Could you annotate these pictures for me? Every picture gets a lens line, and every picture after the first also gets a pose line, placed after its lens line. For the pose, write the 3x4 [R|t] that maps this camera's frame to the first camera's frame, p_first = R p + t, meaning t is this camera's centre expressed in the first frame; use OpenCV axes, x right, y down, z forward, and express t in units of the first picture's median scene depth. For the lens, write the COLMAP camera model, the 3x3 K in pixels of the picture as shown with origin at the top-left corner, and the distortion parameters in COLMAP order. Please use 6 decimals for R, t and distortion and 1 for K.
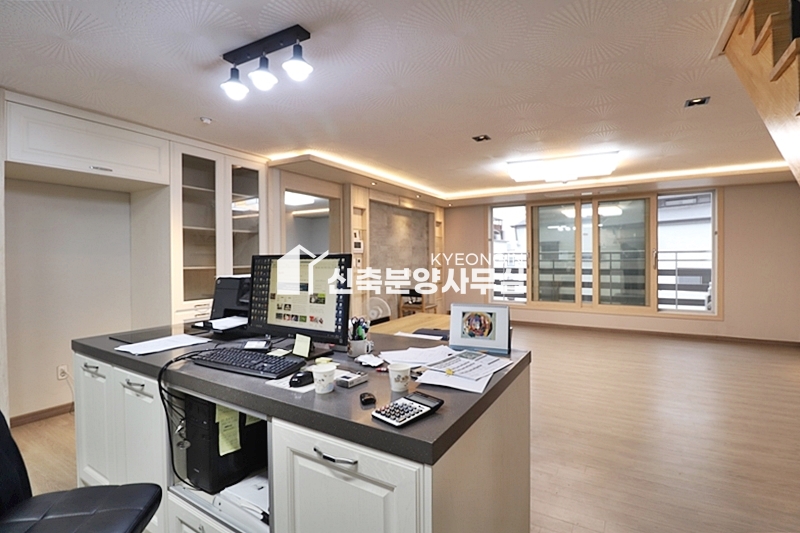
lens RADIAL K [[367.5, 0, 405.5], [0, 367.5, 261.1], [0, 0, 1]] dist [-0.003921, -0.011719]
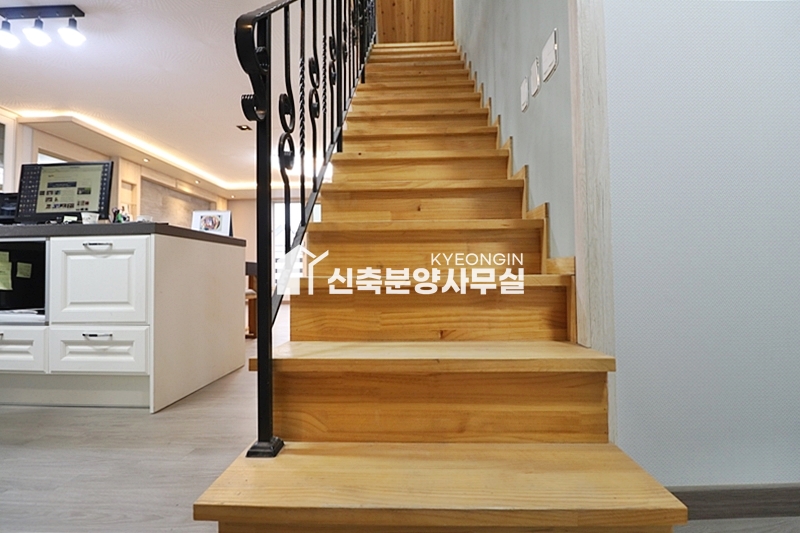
lens RADIAL K [[372.2, 0, 397.5], [0, 372.2, 260.4], [0, 0, 1]] dist [-0.003783, -0.010183]
pose [[0.880591, 0.012054, 0.473724, 0.125083], [0.012792, 0.998708, -0.049190, 0.354849], [-0.473705, 0.049376, 0.879298, -0.655768]]
